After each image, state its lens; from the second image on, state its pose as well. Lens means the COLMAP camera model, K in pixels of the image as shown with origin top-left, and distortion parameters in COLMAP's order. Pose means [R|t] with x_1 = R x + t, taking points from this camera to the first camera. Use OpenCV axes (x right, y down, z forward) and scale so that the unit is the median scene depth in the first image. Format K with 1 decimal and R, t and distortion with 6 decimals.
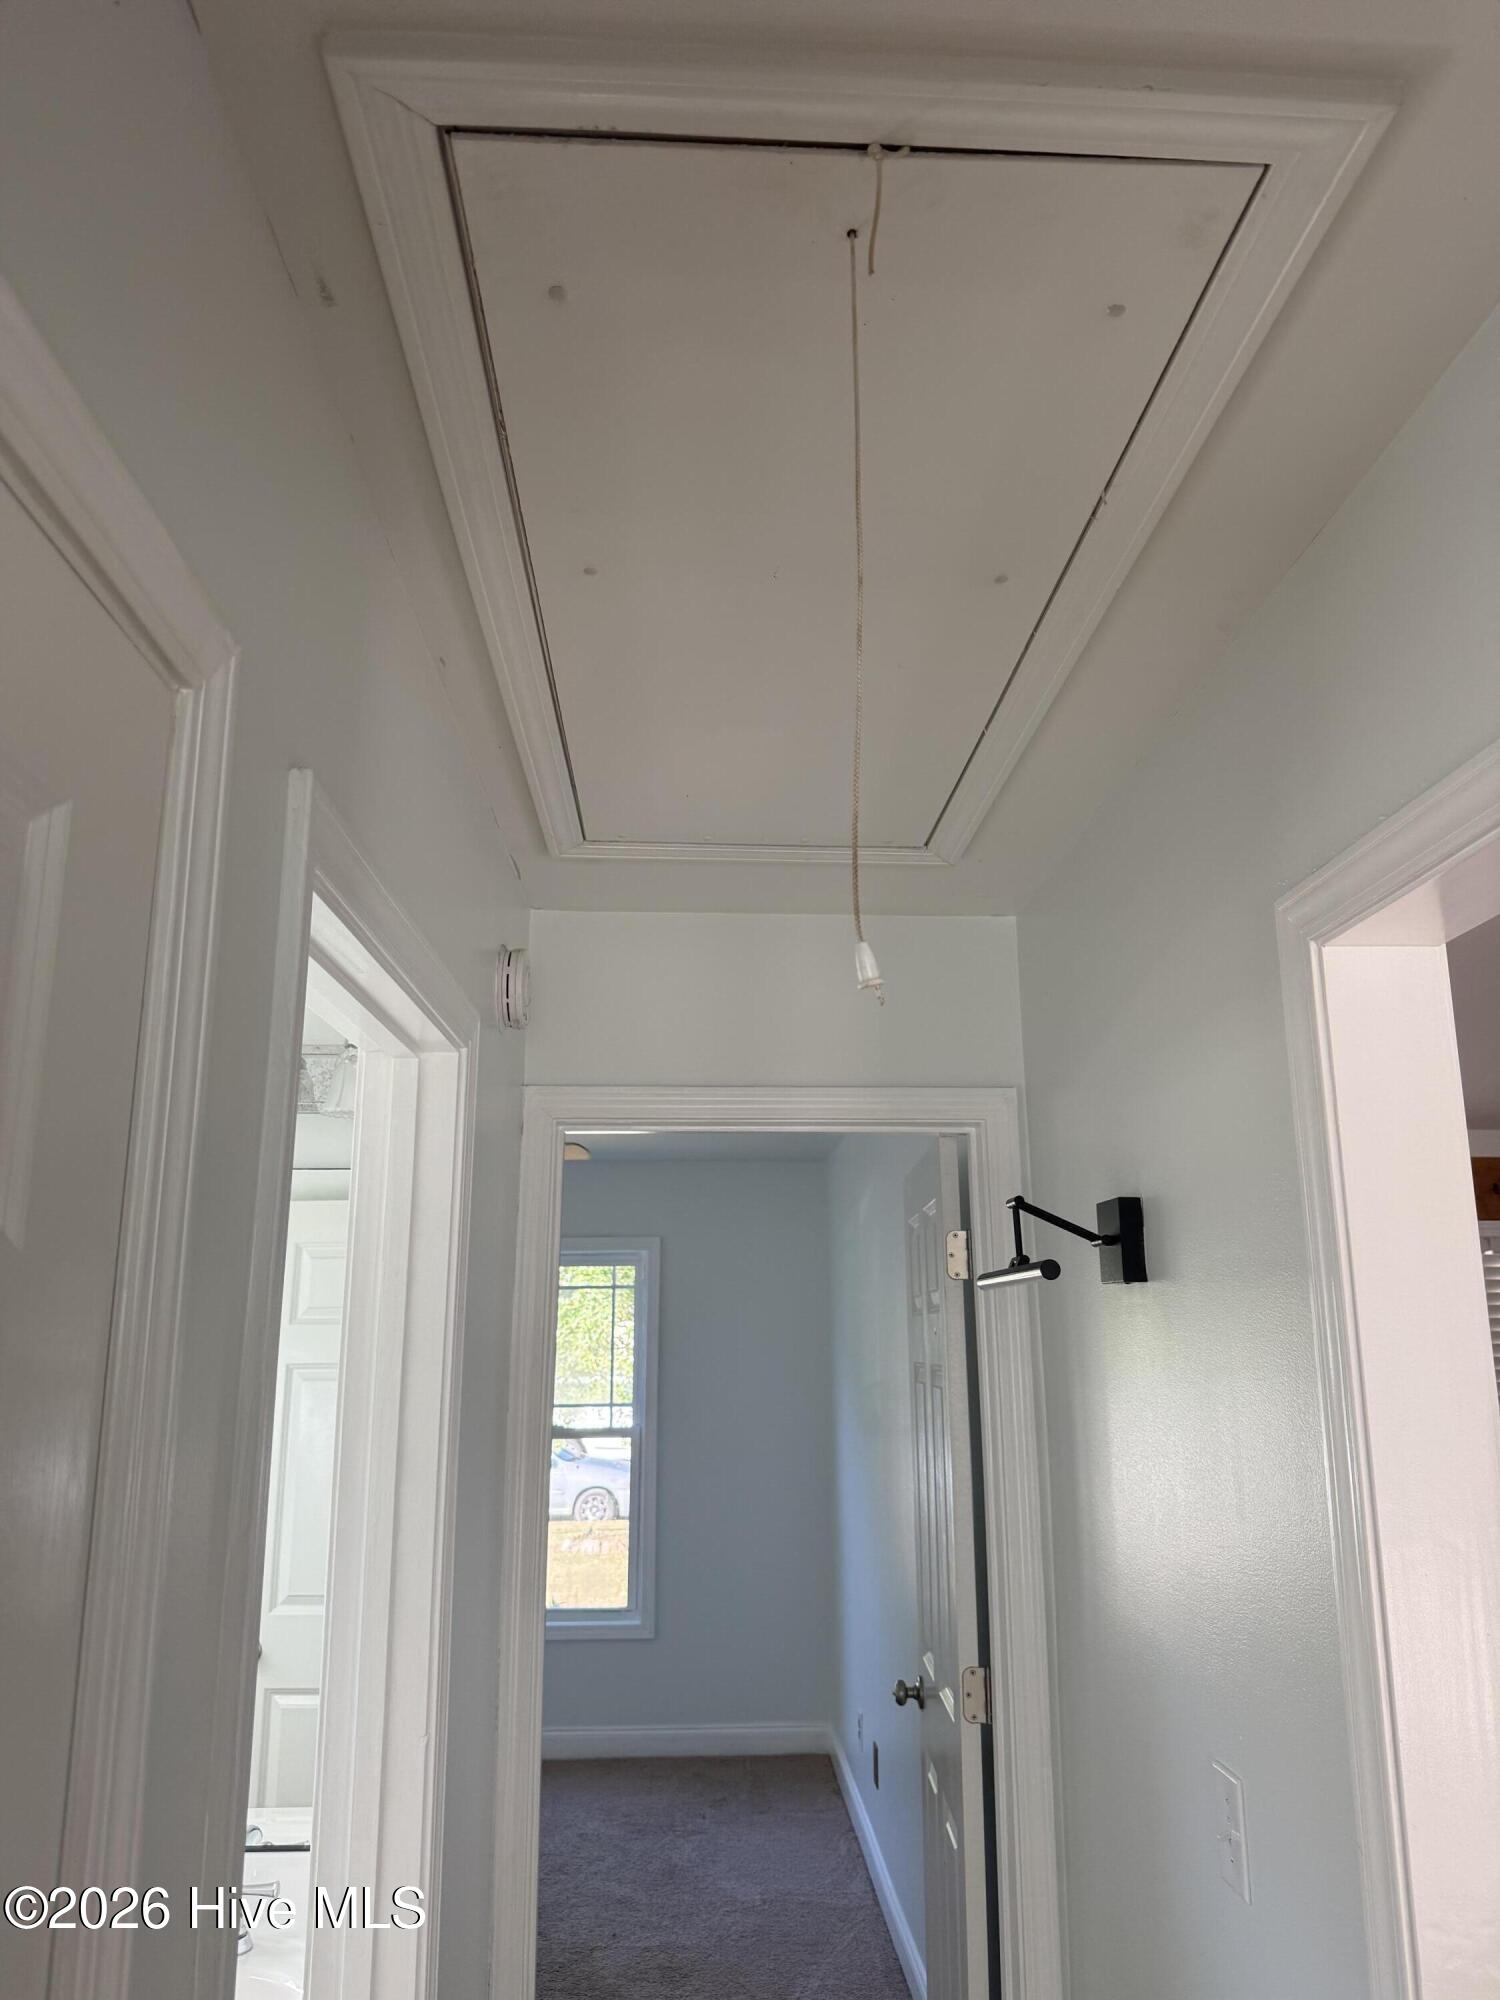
lens RADIAL K [[1408.8, 0, 760.8], [0, 1408.8, 1001.1], [0, 0, 1]] dist [0.060669, -0.075247]
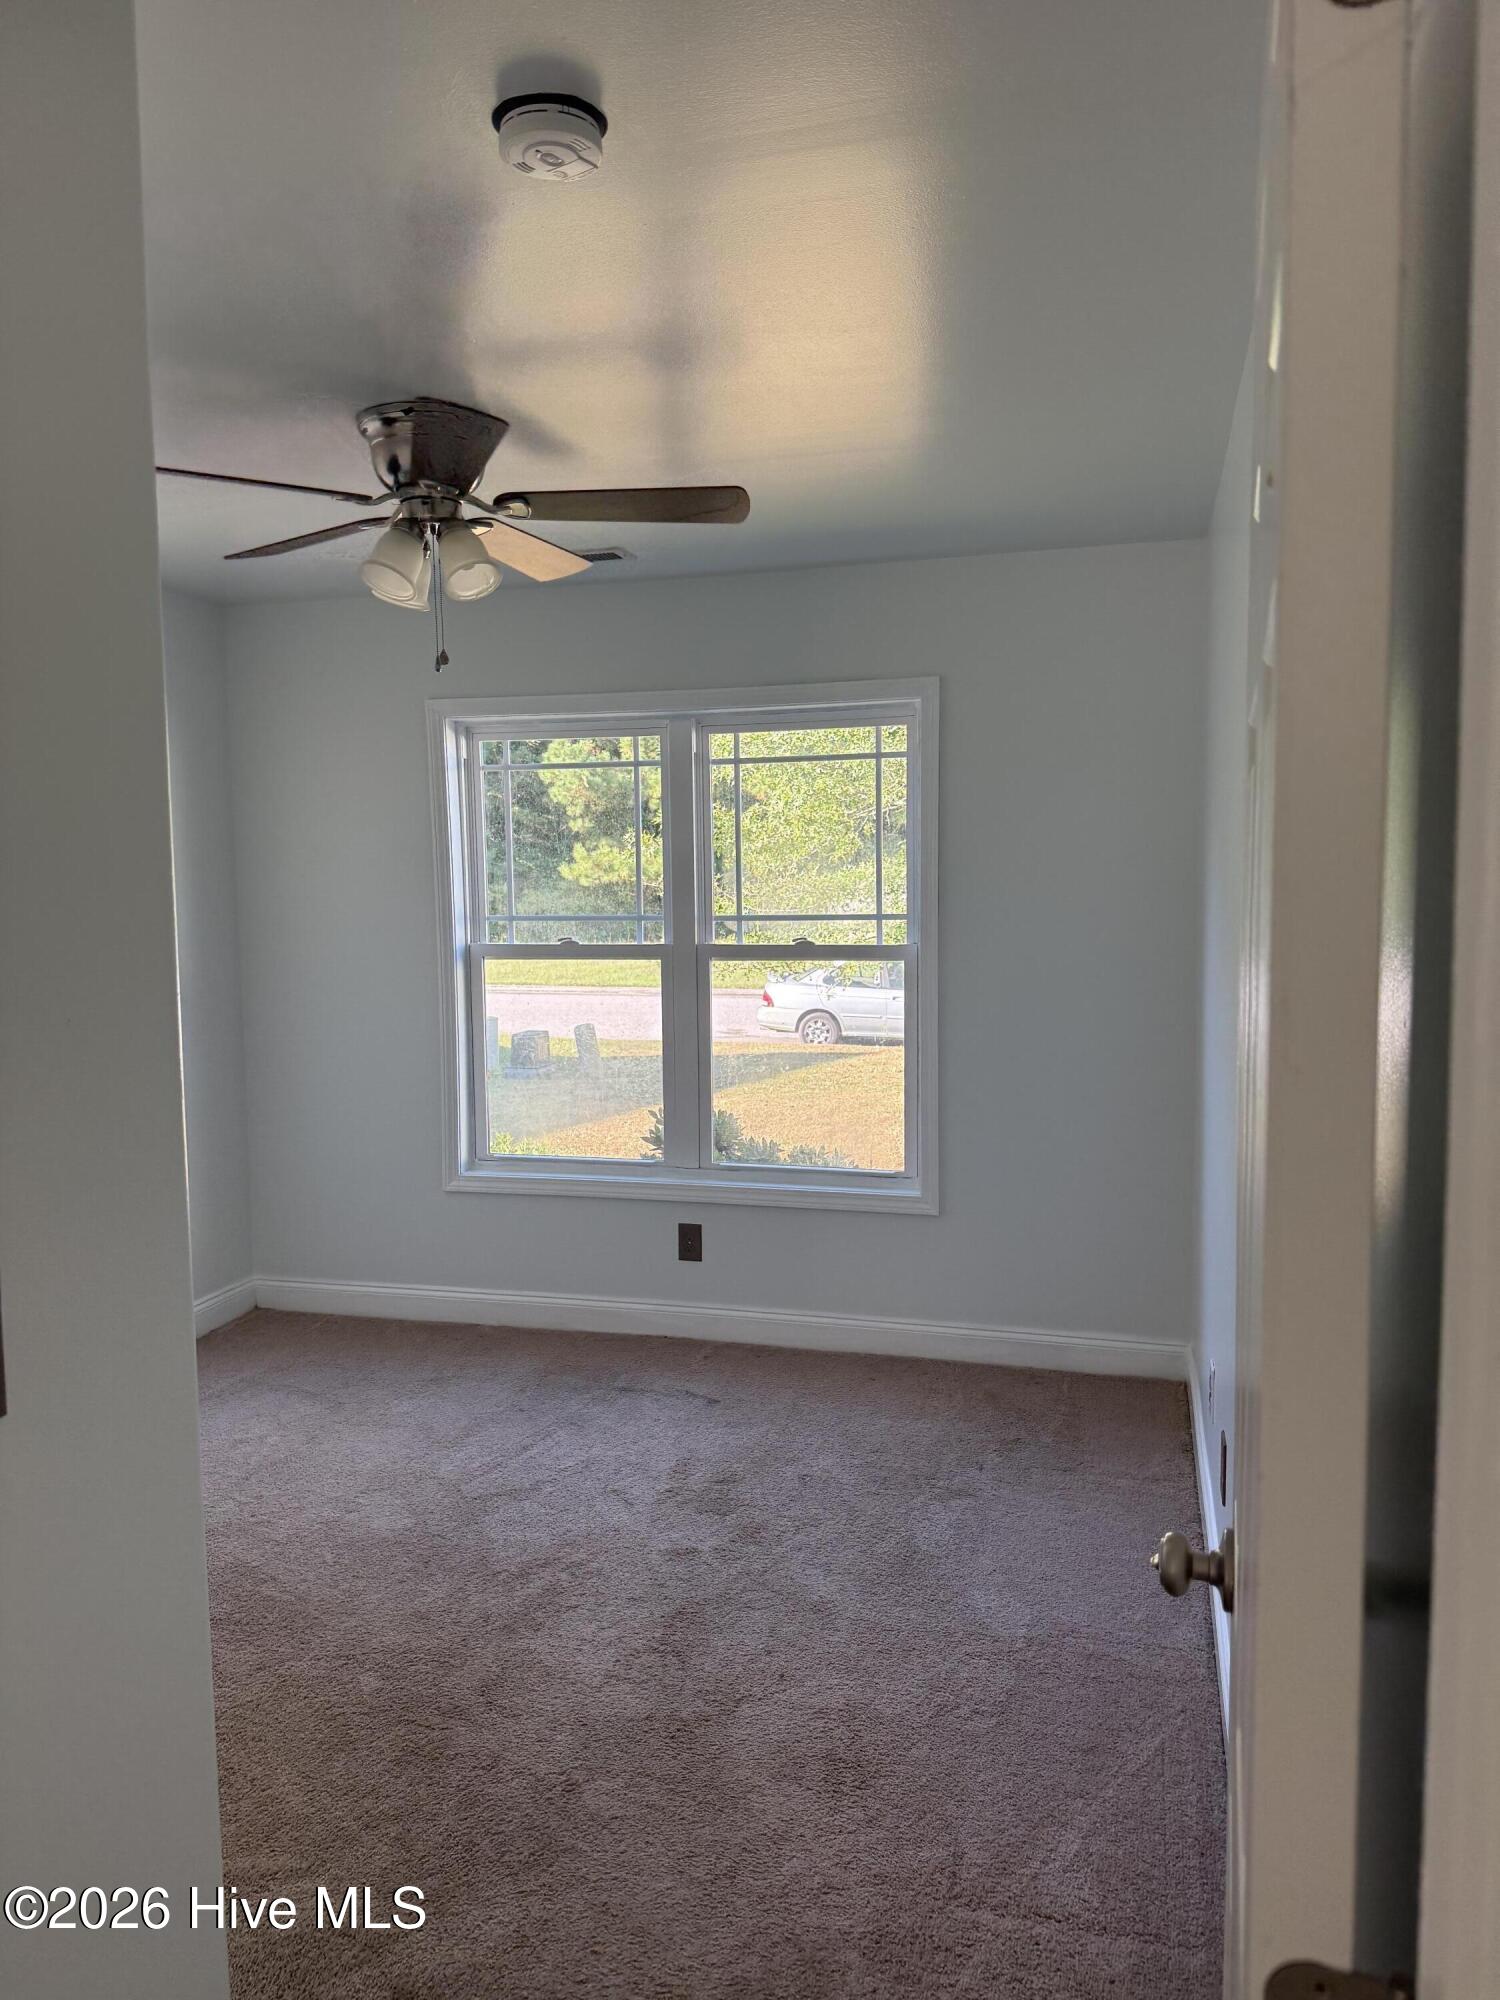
lens RADIAL K [[1408.8, 0, 741.5], [0, 1408.8, 981.5], [0, 0, 1]] dist [0.060669, -0.075247]
pose [[0.949921, 0.011548, -0.312275, 0.064928], [0.084748, 0.952344, 0.293018, 0.126645], [0.300777, -0.304809, 0.903673, 0.403278]]
